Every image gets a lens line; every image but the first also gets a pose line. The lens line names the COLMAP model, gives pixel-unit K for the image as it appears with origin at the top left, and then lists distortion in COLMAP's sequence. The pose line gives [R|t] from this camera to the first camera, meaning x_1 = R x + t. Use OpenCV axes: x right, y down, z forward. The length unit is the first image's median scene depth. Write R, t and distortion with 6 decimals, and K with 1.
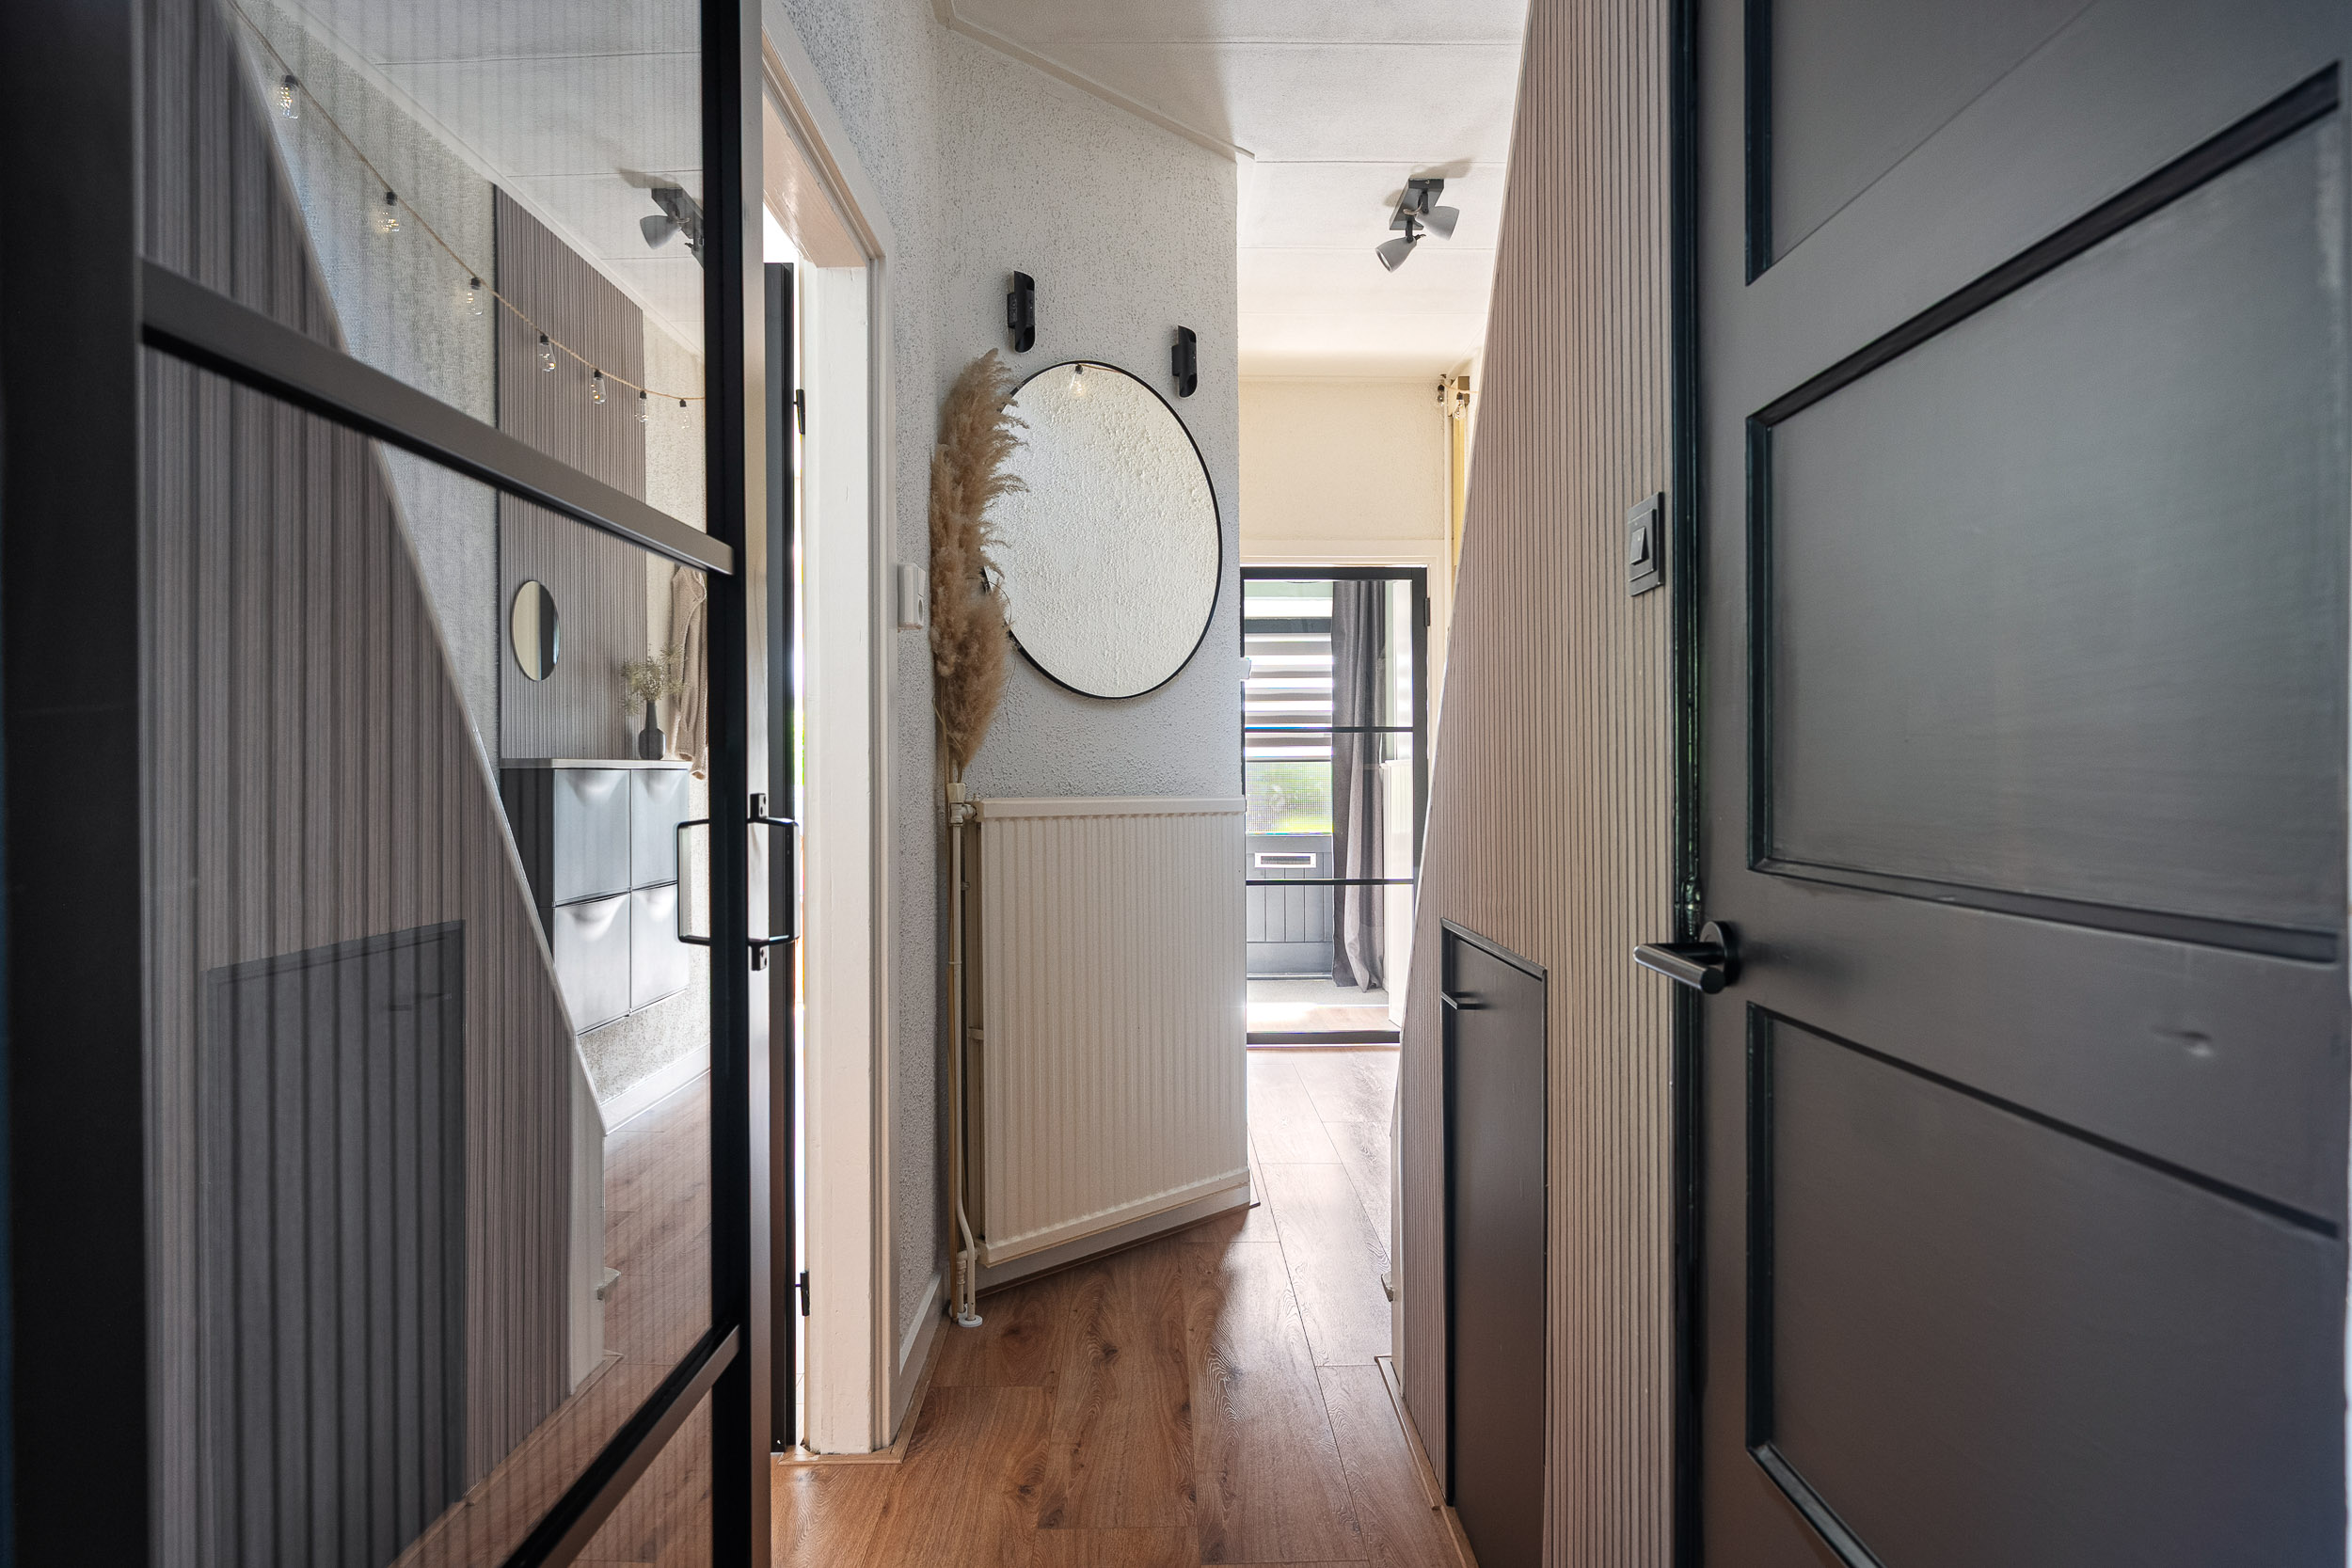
lens RADIAL K [[1394.9, 0, 1177.1], [0, 1394.9, 782.4], [0, 0, 1]] dist [-0.000964, 0.003045]
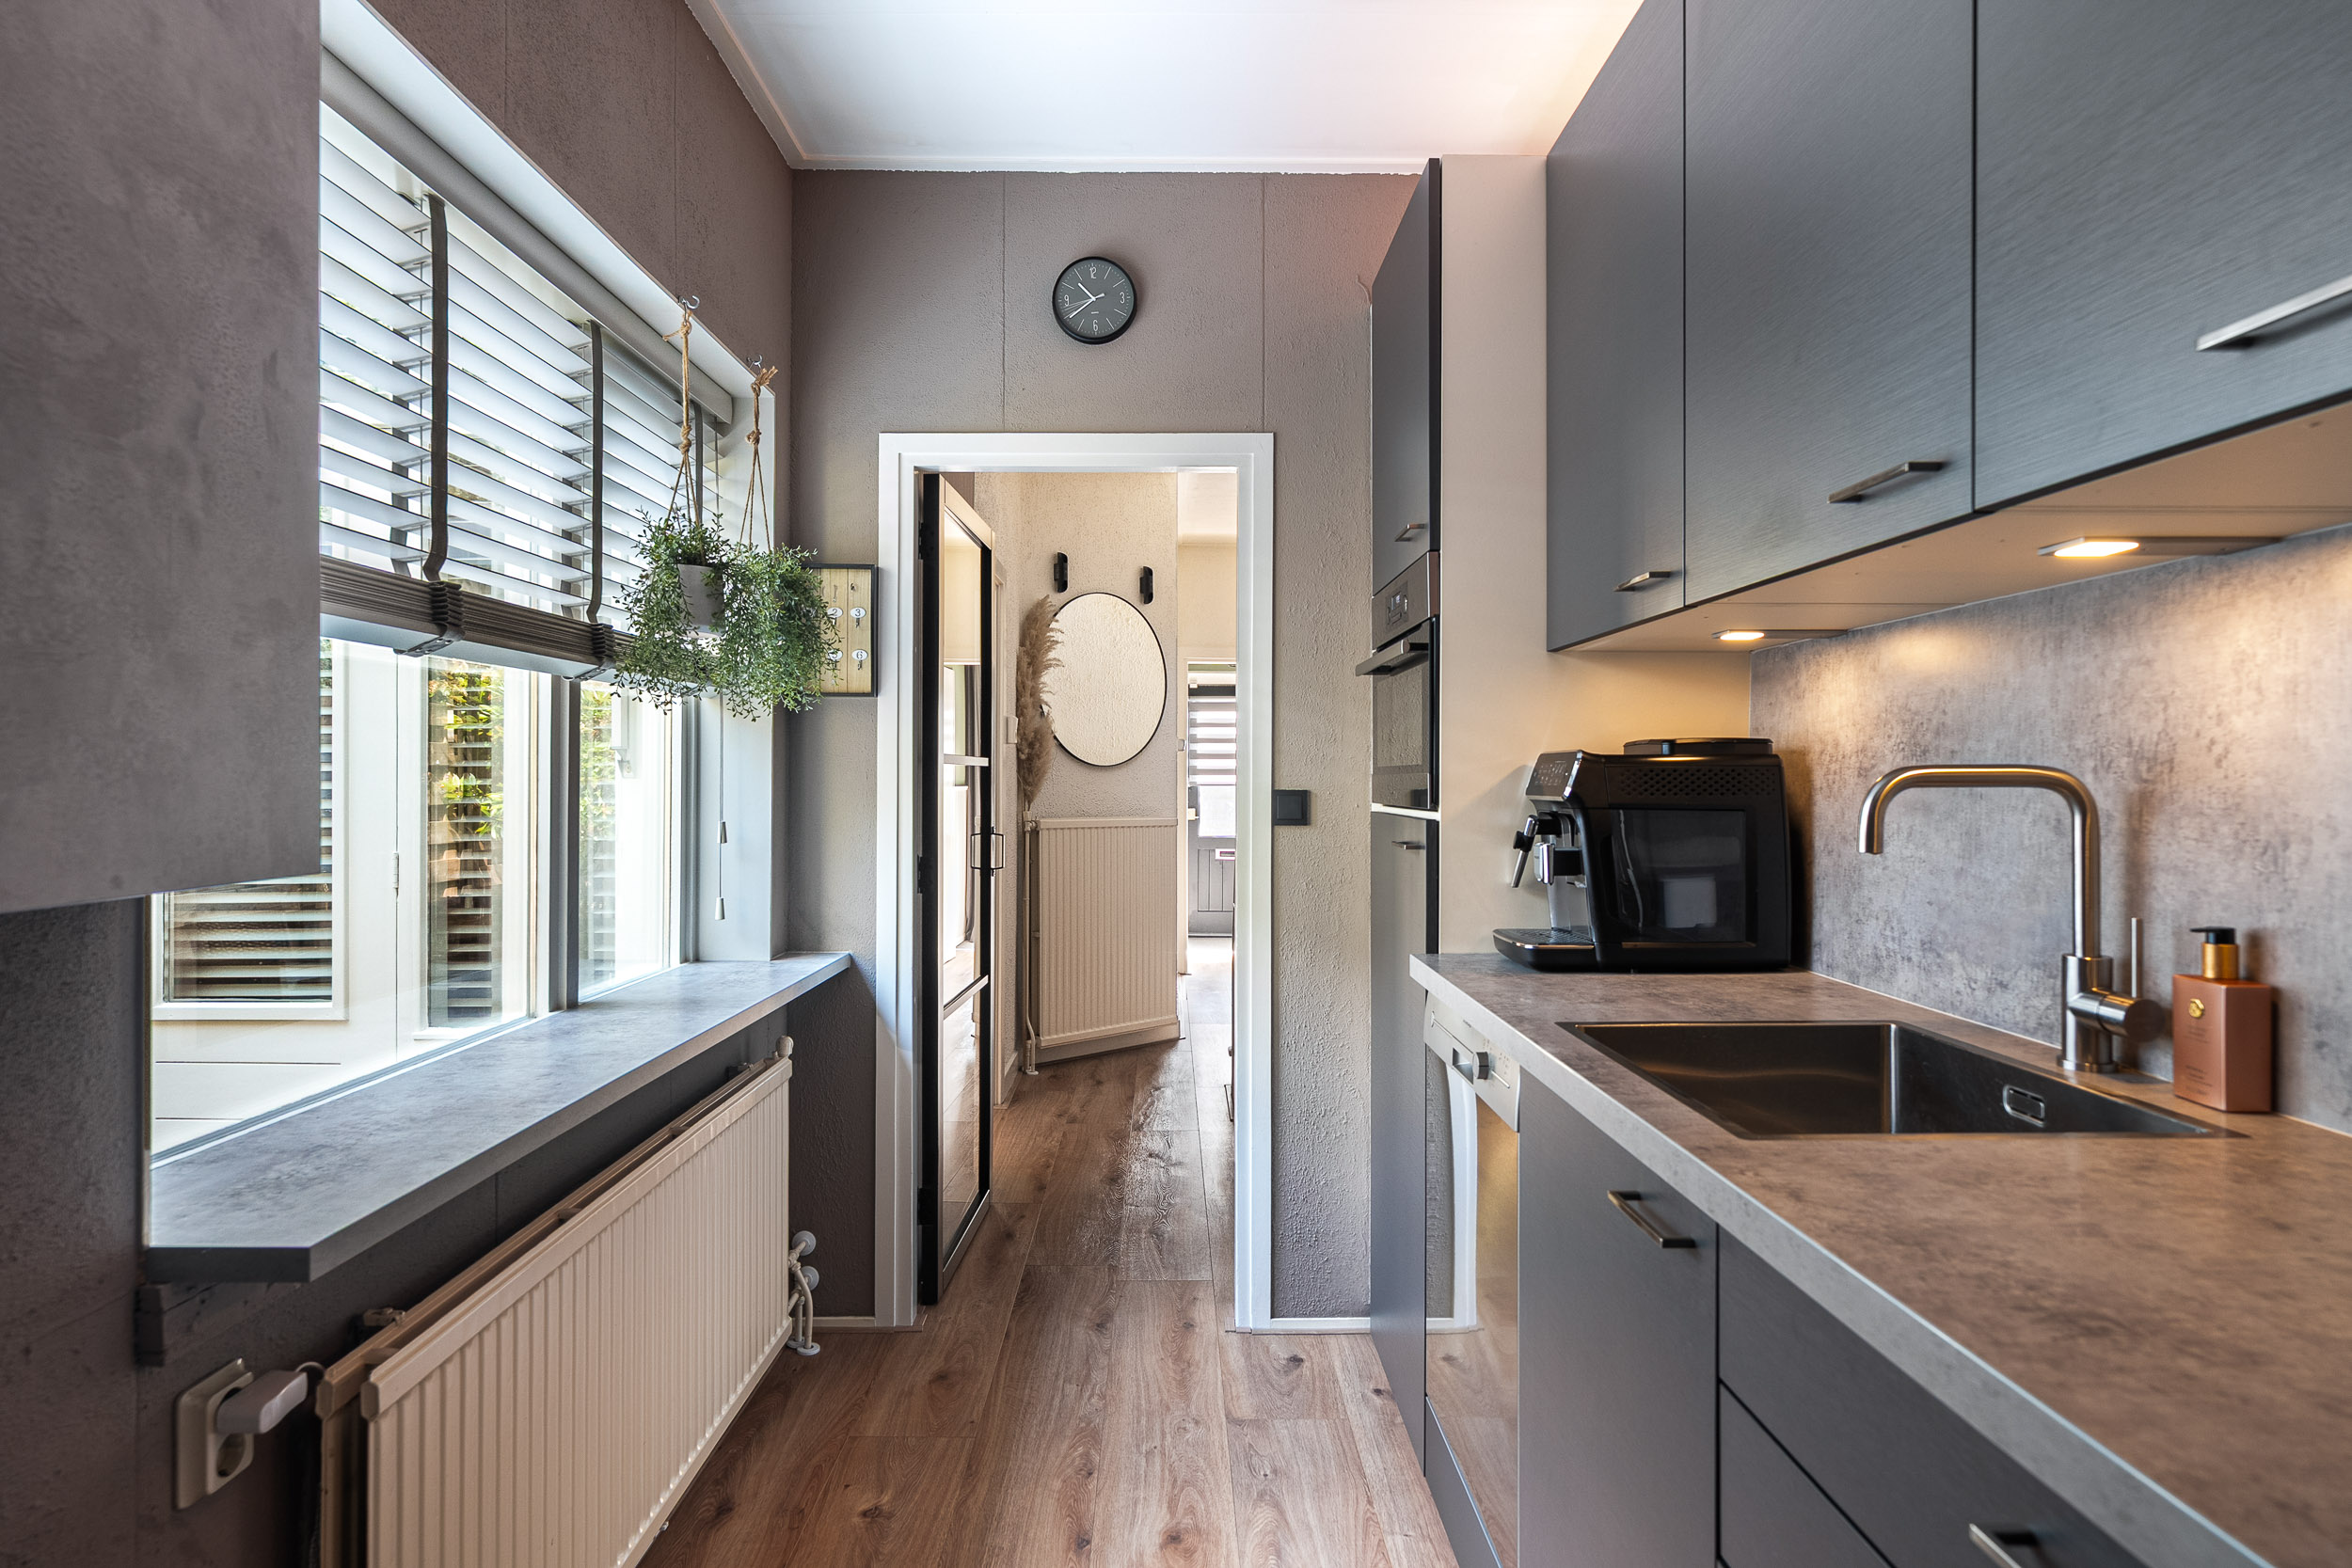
lens RADIAL K [[1373.0, 0, 1172.5], [0, 1373.0, 763.8], [0, 0, 1]] dist [-0.002748, -0.000131]
pose [[0.999822, 0.007182, -0.017444, 0.083373], [-0.007416, 0.999883, -0.013376, -0.041217], [0.017346, 0.013503, 0.999758, -0.948014]]
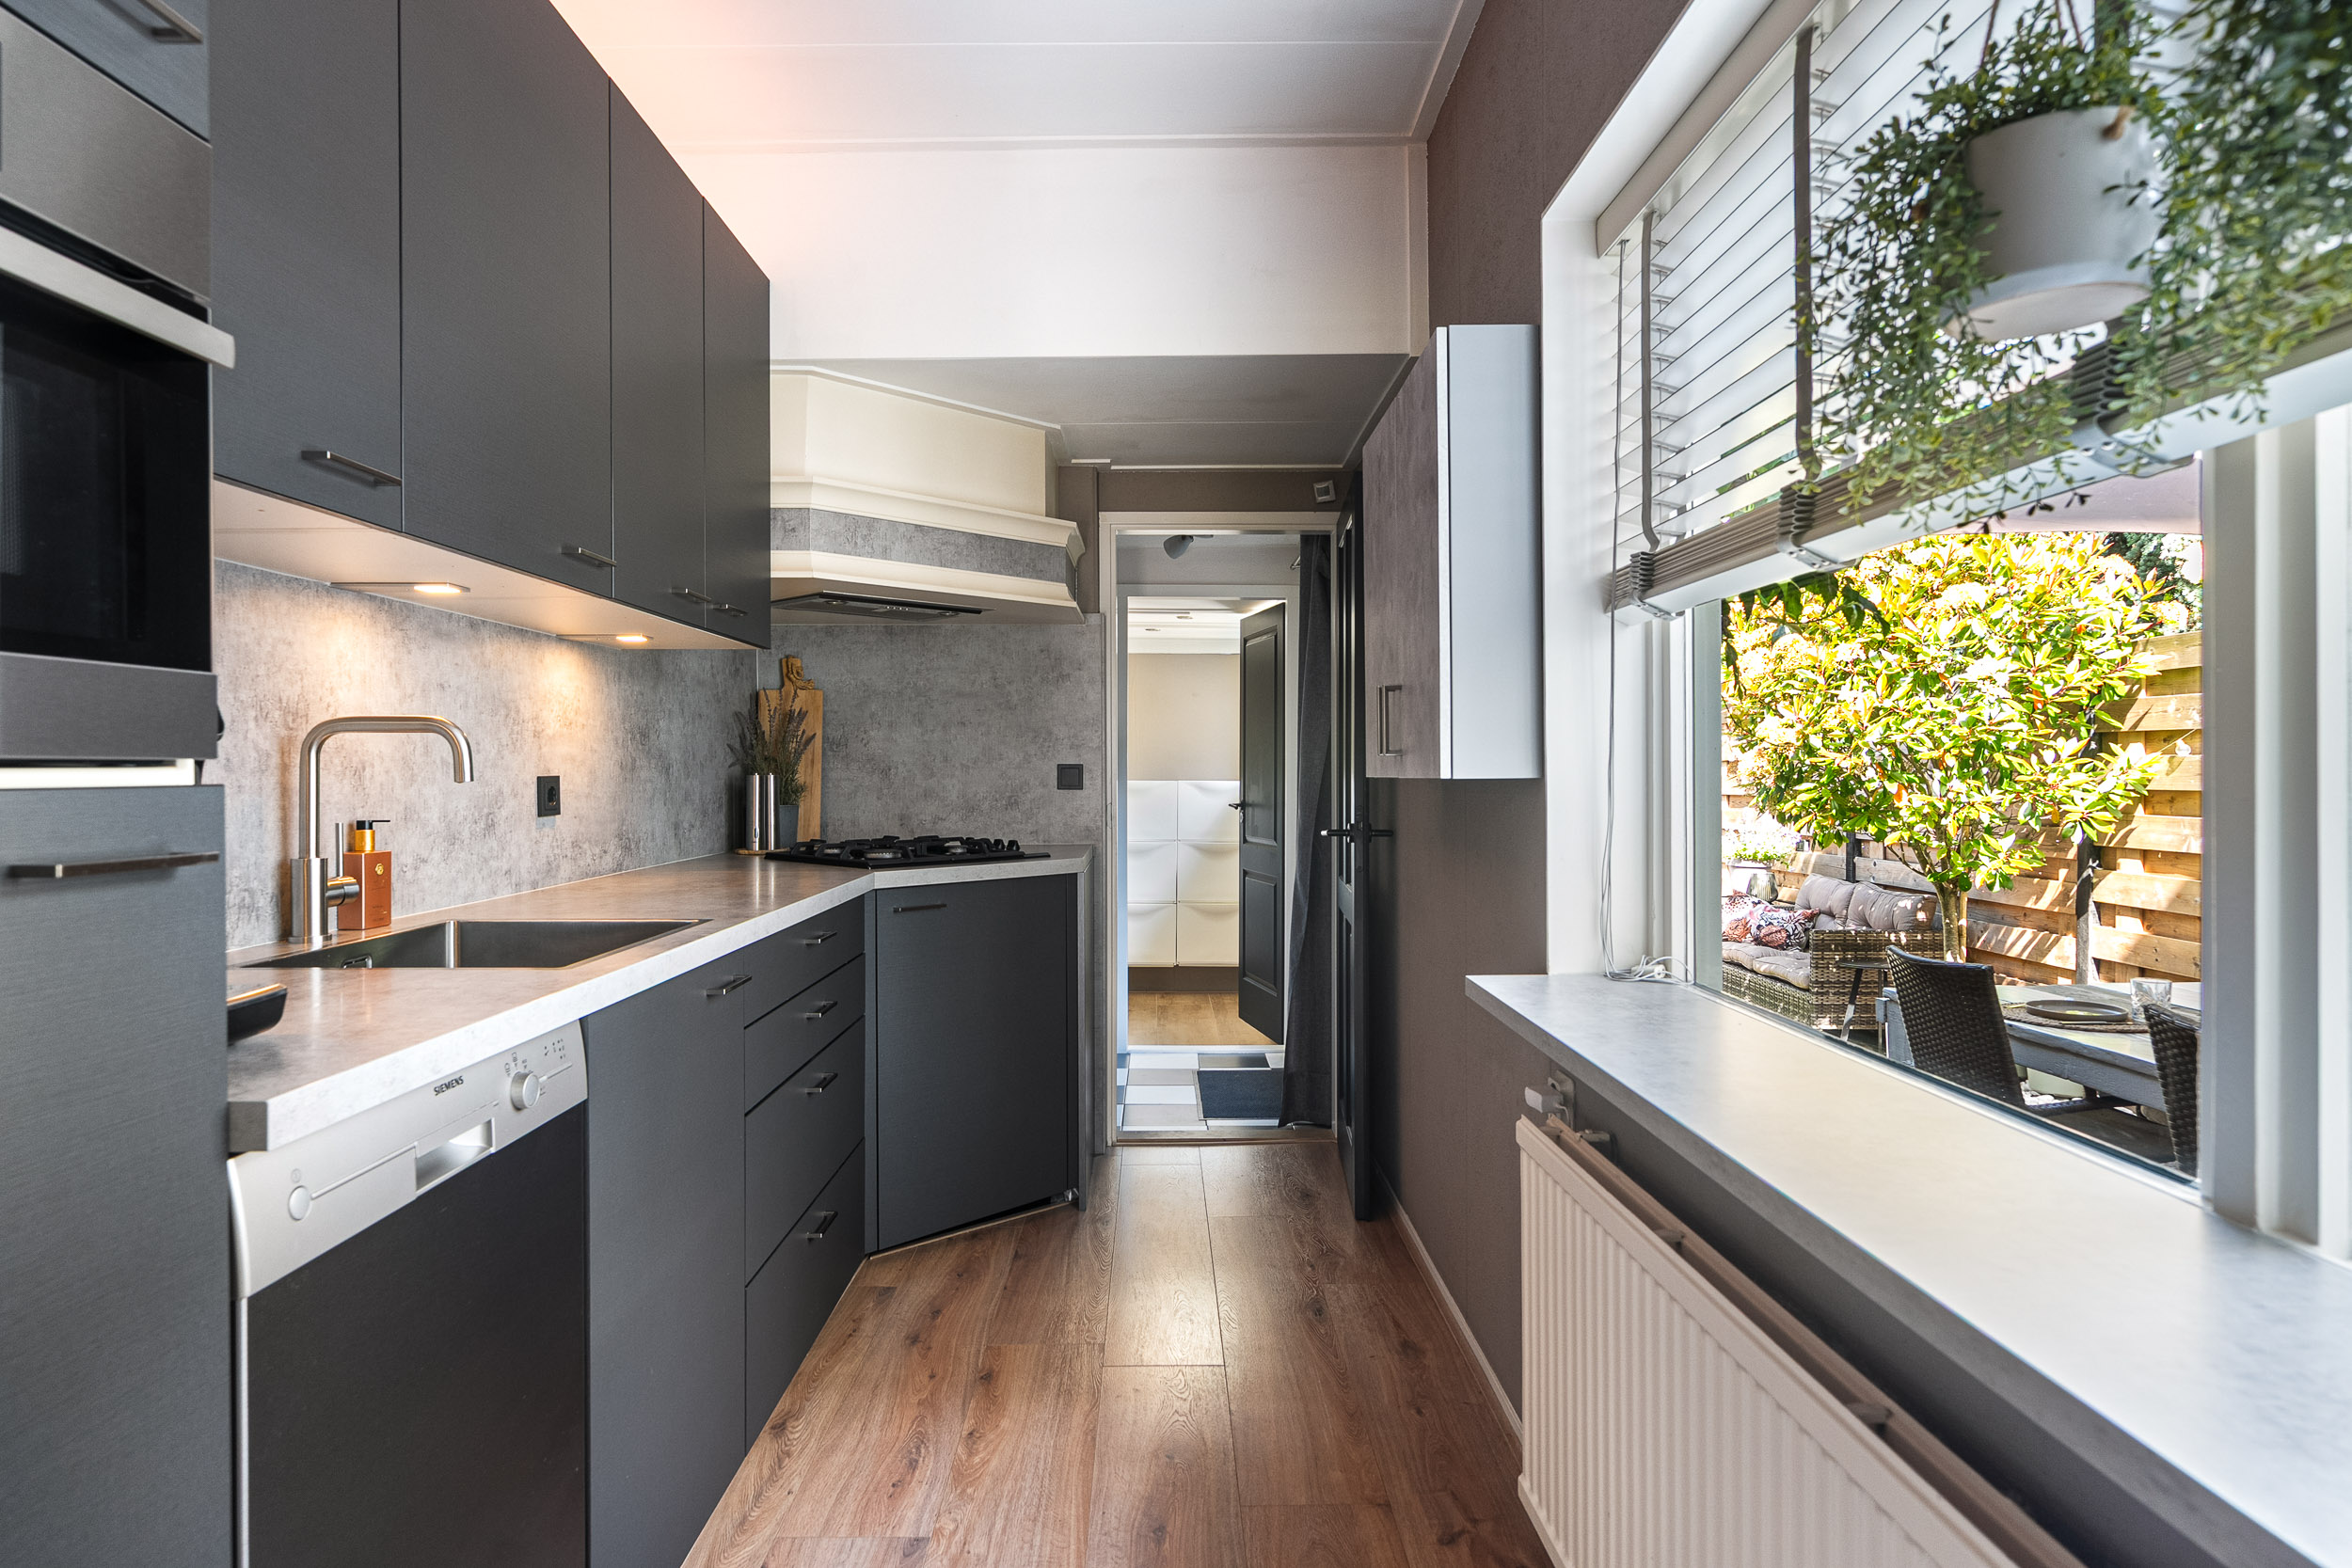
lens RADIAL K [[1373.0, 0, 1174.6], [0, 1373.0, 777.2], [0, 0, 1]] dist [-0.002748, -0.000131]
pose [[-0.999895, 0.009216, 0.011198, -0.304331], [0.009347, 0.999887, 0.011733, 0.020895], [-0.011089, 0.011837, -0.999868, 3.294482]]
